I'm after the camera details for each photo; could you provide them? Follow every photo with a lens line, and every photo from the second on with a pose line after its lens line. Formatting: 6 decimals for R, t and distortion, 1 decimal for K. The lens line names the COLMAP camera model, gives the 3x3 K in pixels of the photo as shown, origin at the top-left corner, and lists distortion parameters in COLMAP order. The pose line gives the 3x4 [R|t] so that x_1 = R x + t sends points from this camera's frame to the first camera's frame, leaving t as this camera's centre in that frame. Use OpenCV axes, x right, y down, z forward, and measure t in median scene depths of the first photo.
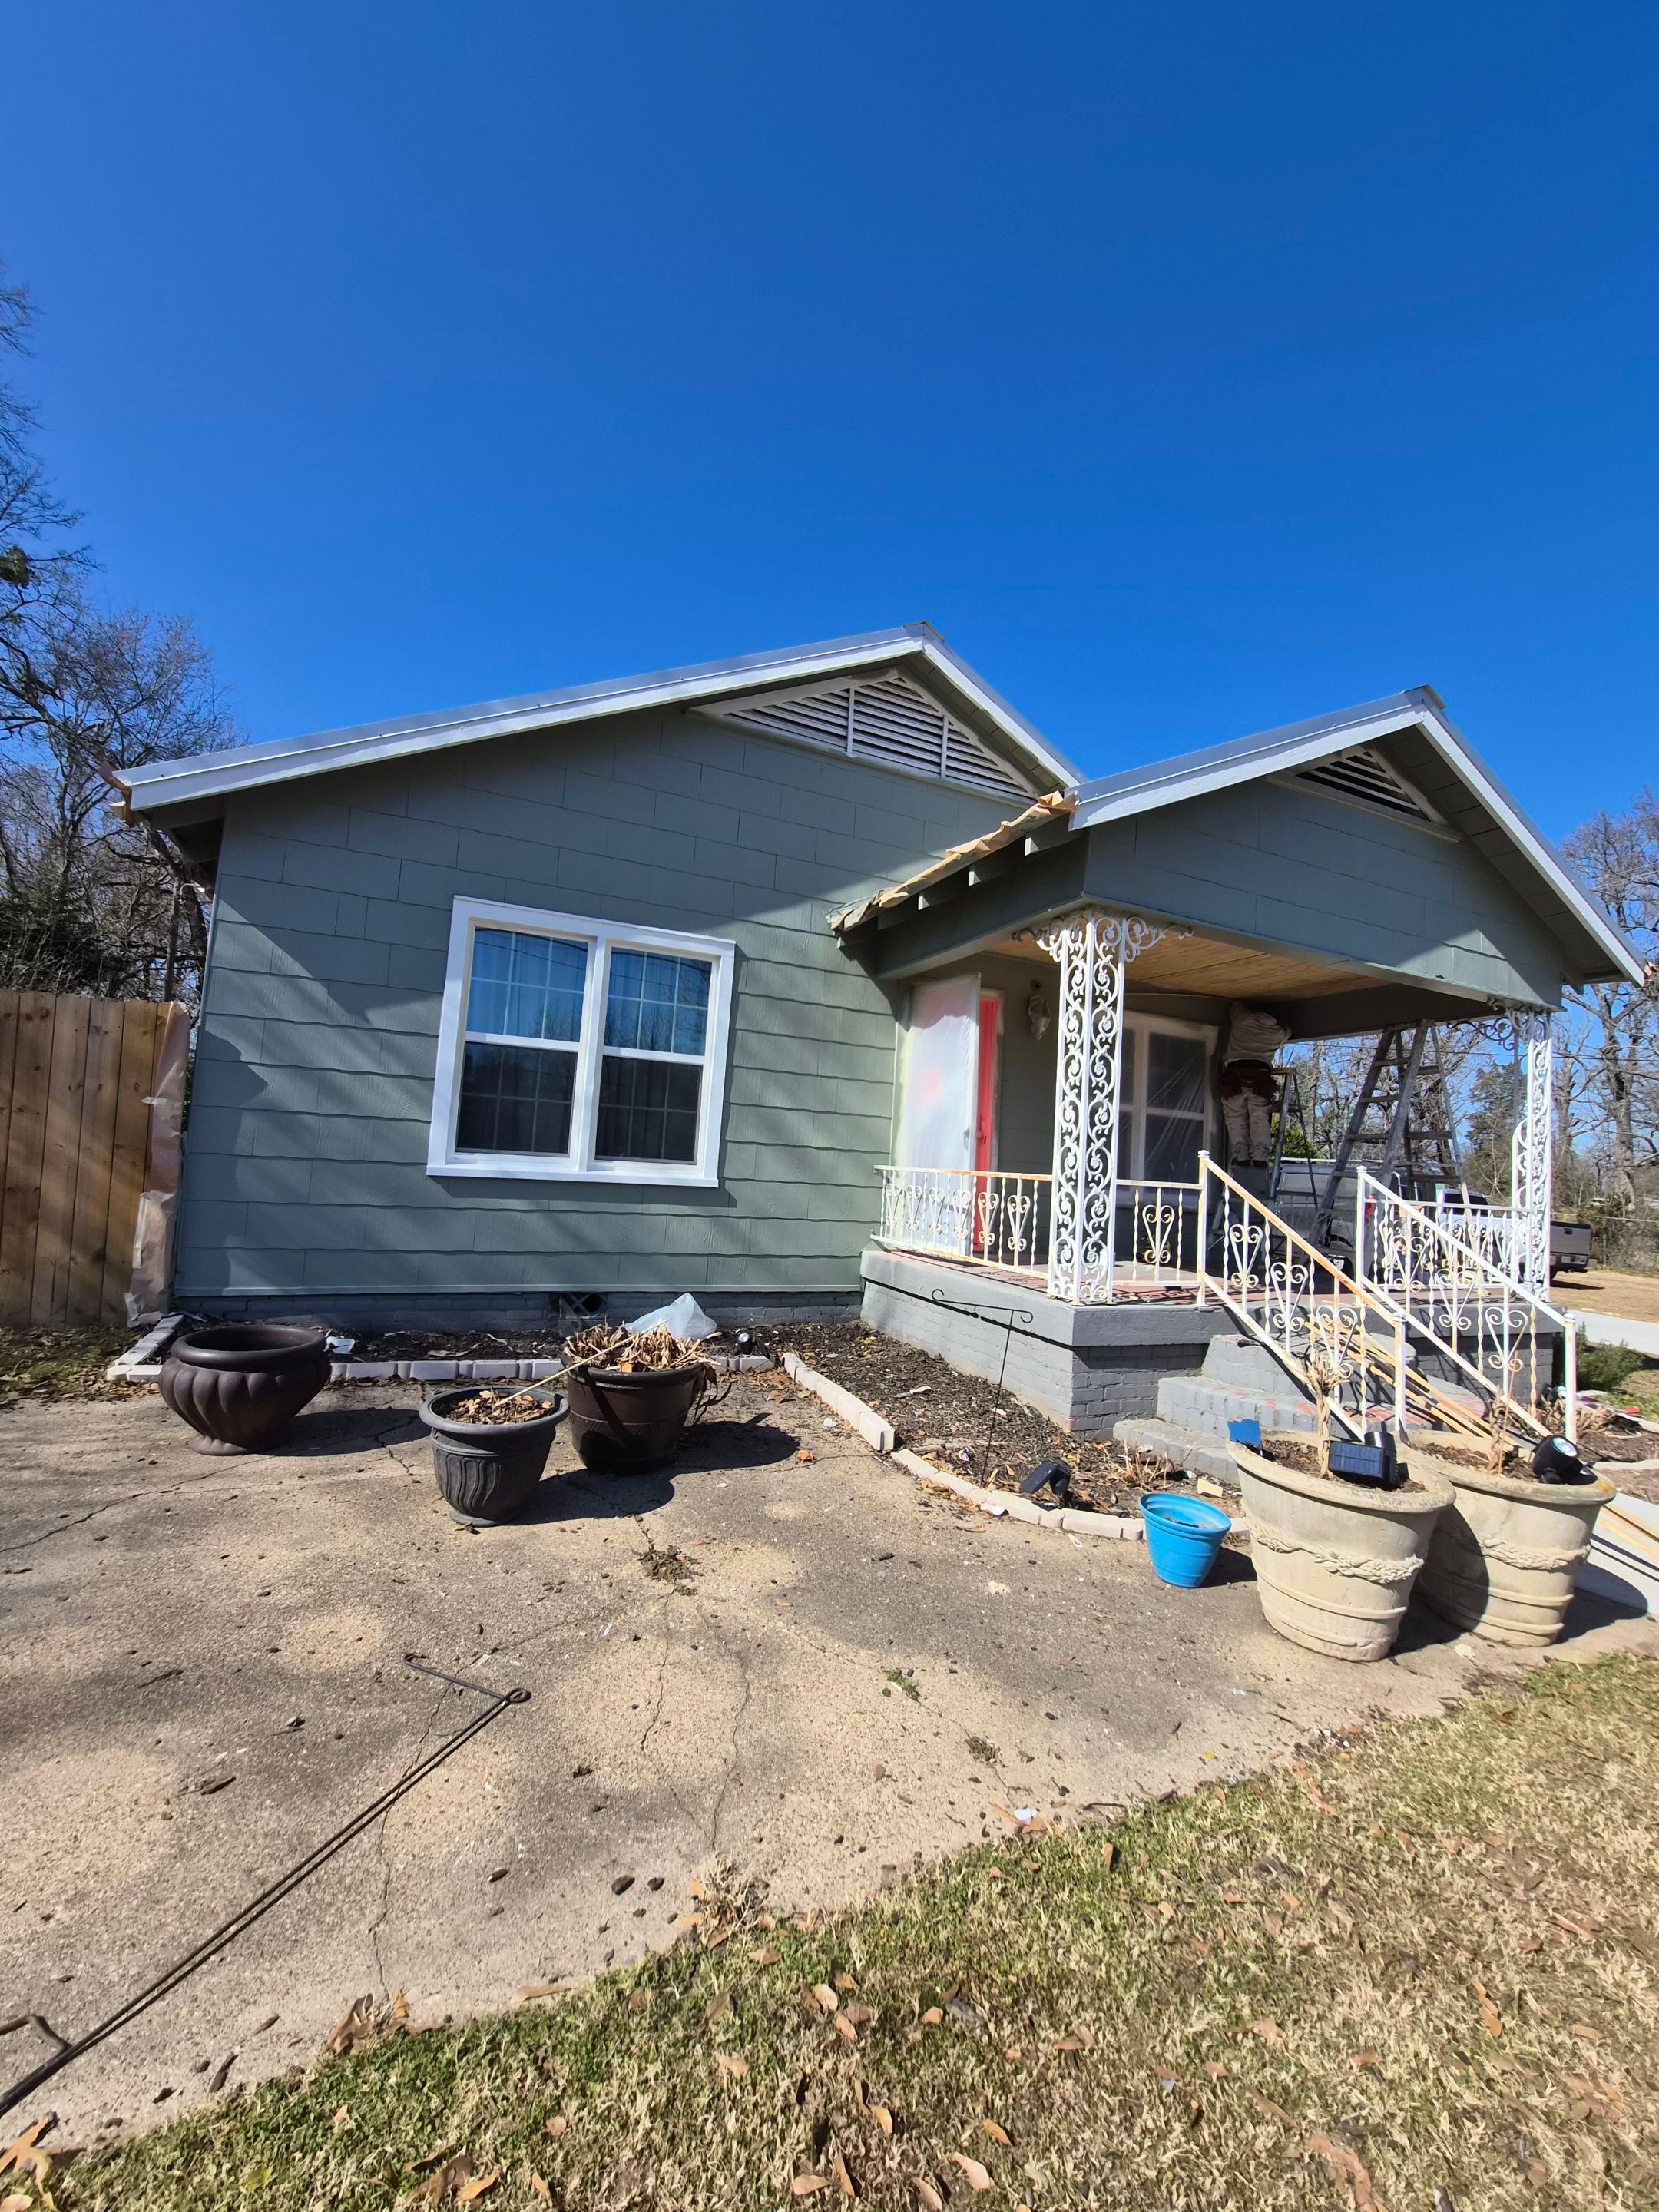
lens RADIAL K [[871.4, 0, 839.3], [0, 871.4, 1100.3], [0, 0, 1]] dist [-0.011788, 0.000425]
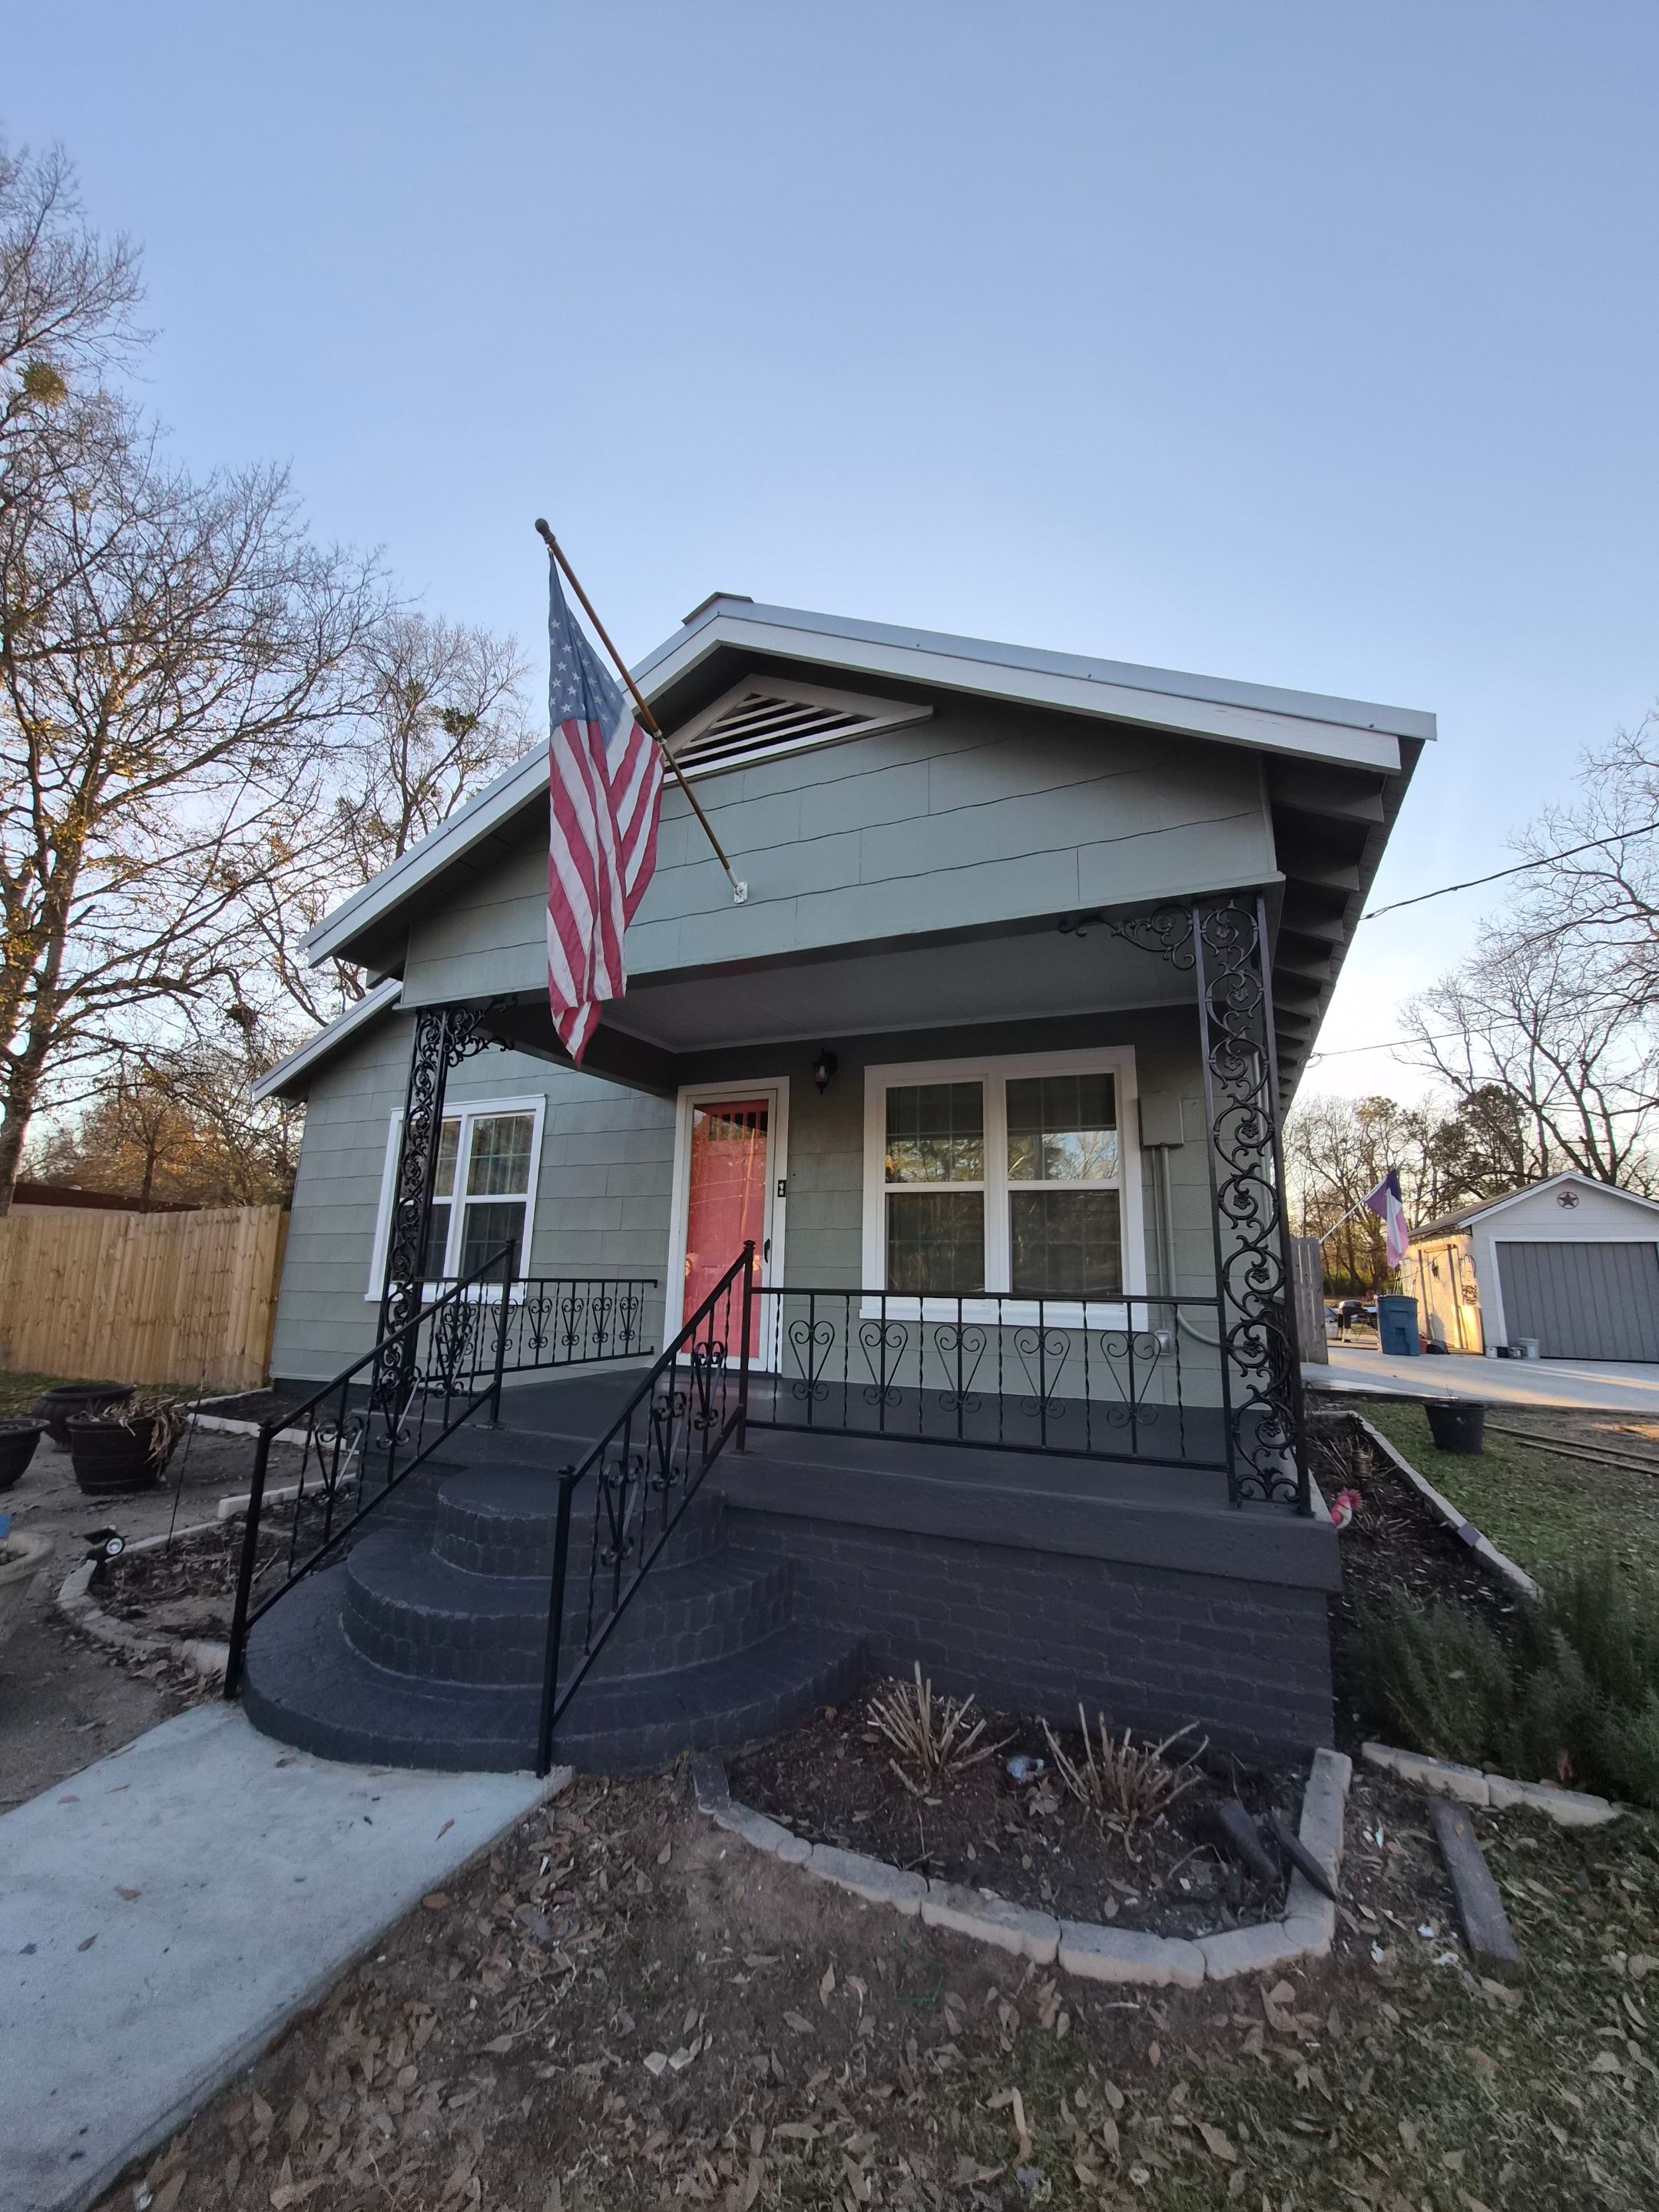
lens RADIAL K [[867.5, 0, 841.6], [0, 867.5, 1108.1], [0, 0, 1]] dist [-0.009295, -0.000017]
pose [[0.676392, -0.194873, -0.710295, 1.276272], [0.081559, 0.978250, -0.190722, 0.121879], [0.732013, 0.071072, 0.677574, 0.636699]]
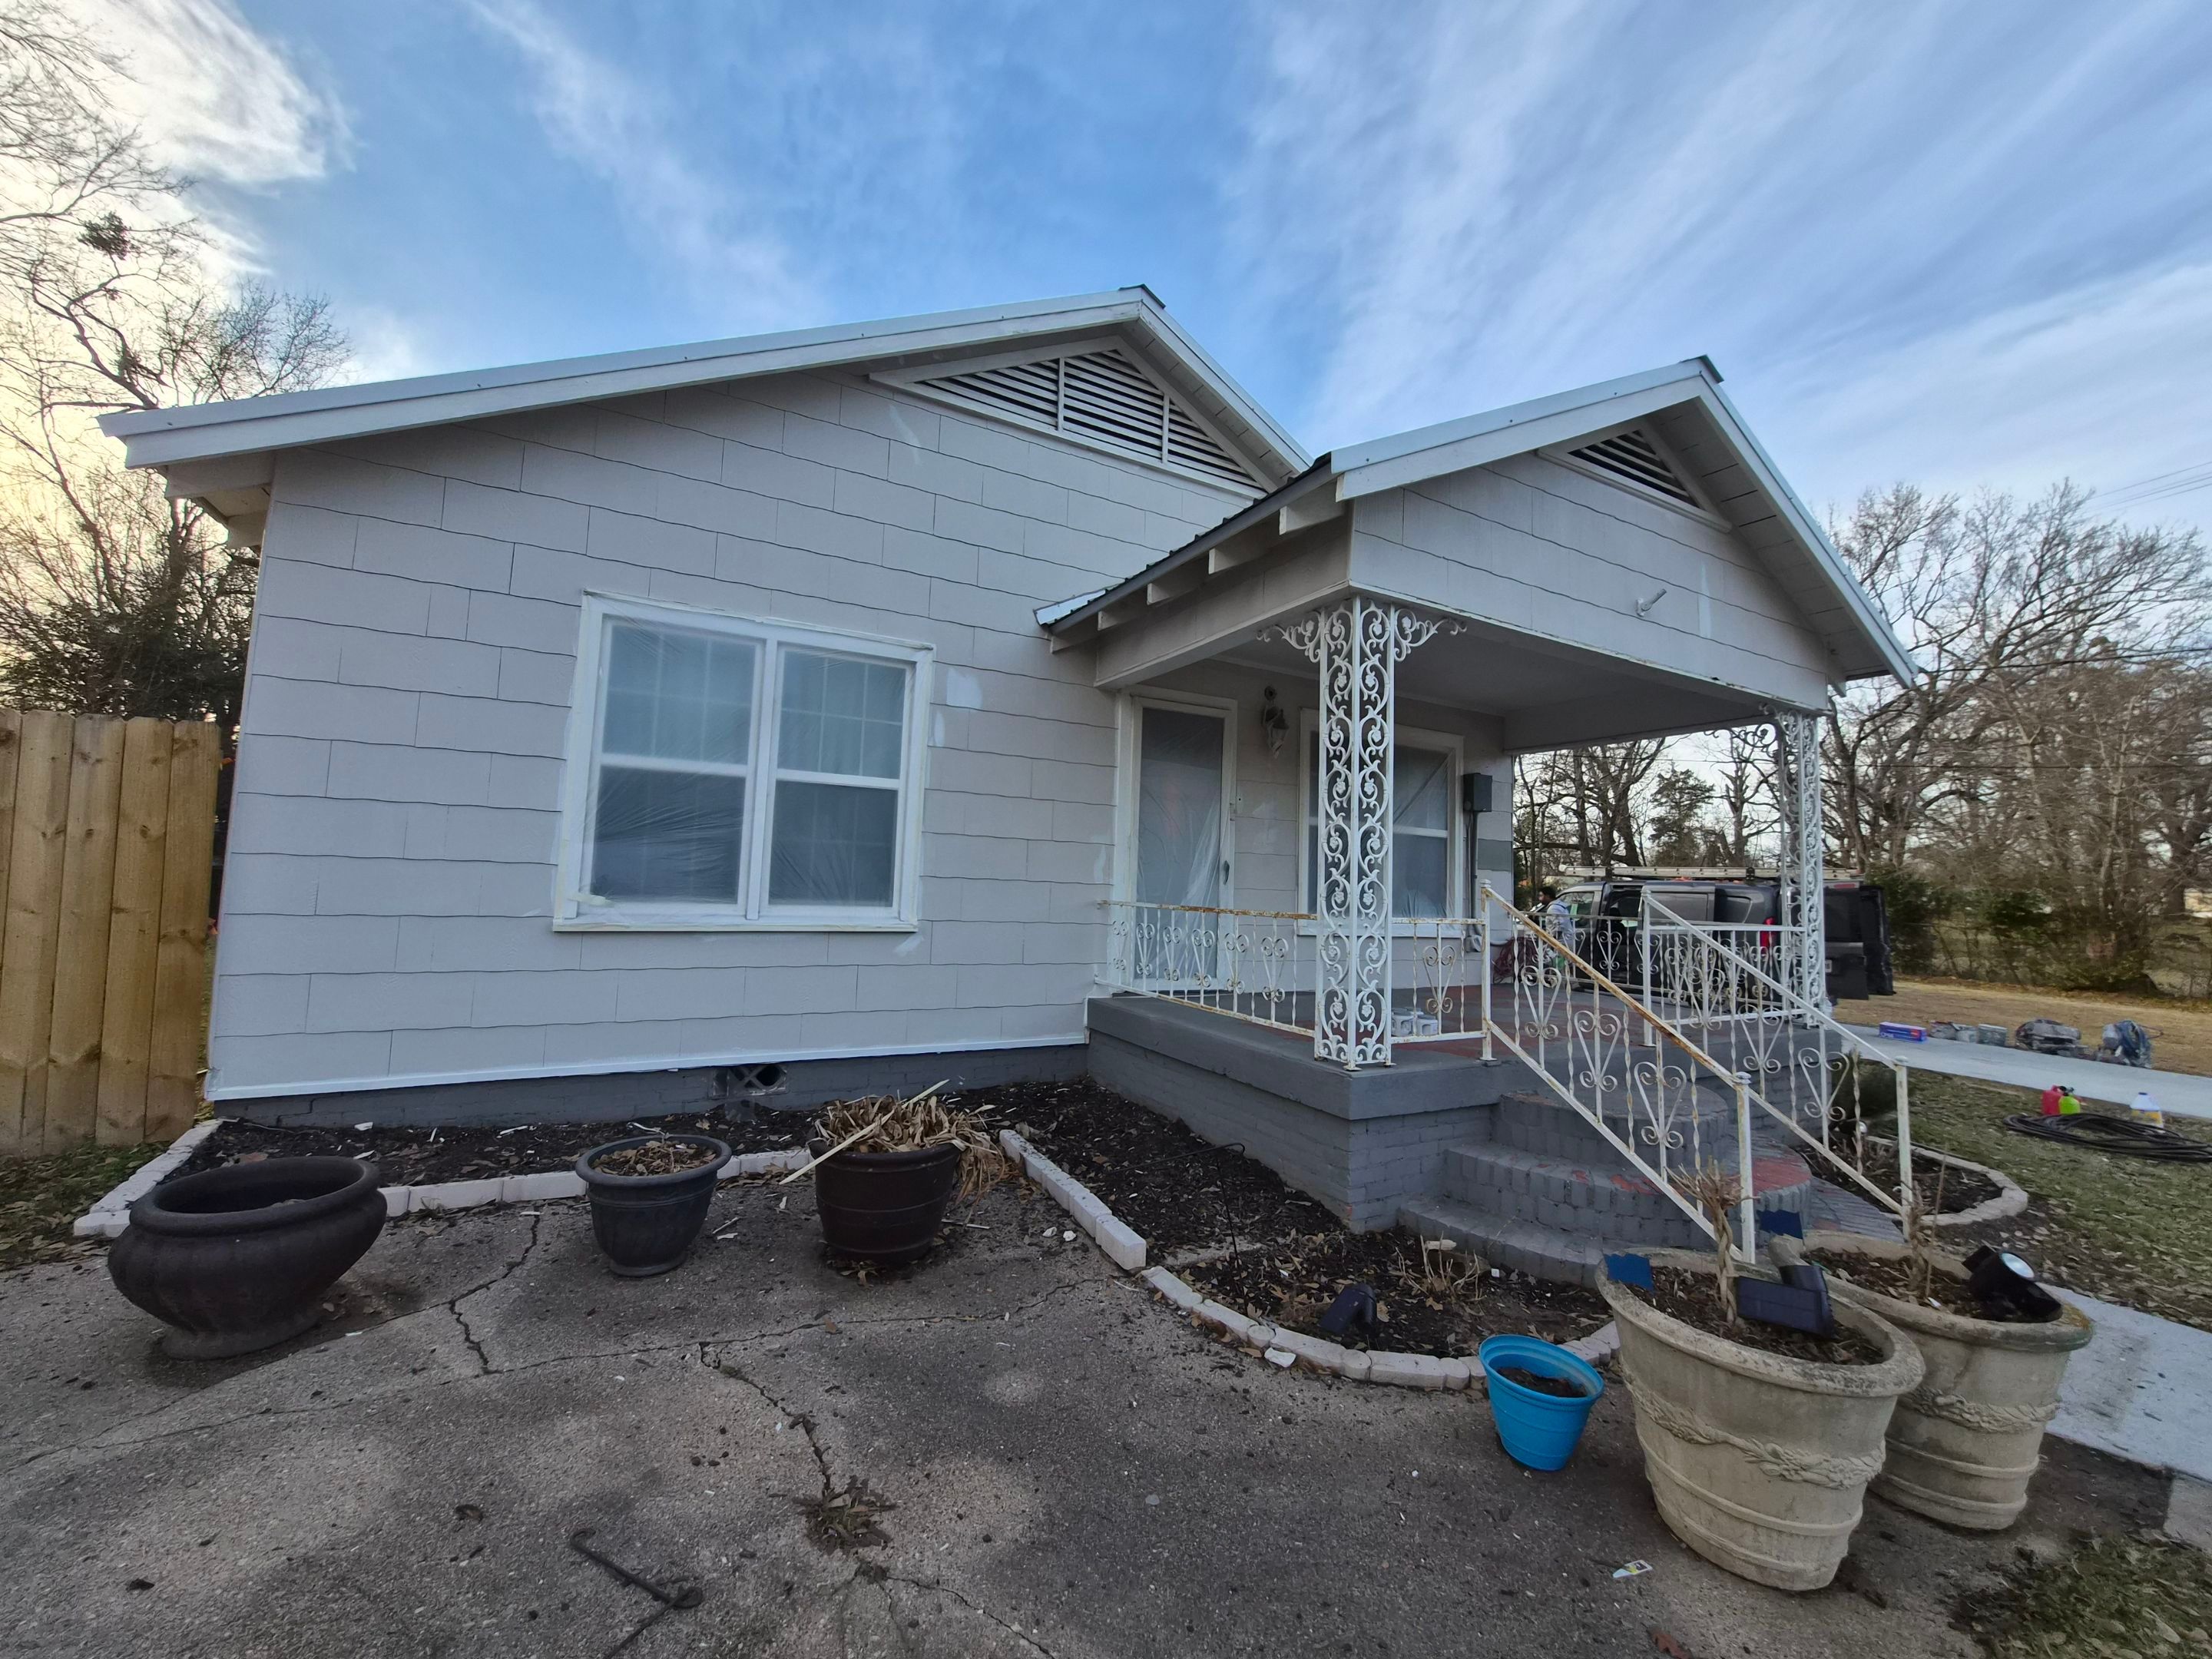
lens RADIAL K [[858.7, 0, 1116.7], [0, 858.7, 813.5], [0, 0, 1]] dist [-0.006121, -0.000635]
pose [[0.996160, -0.018989, 0.085464, -0.018054], [0.019031, 0.999819, 0.000318, -0.014866], [-0.085455, 0.001309, 0.996341, 0.175142]]
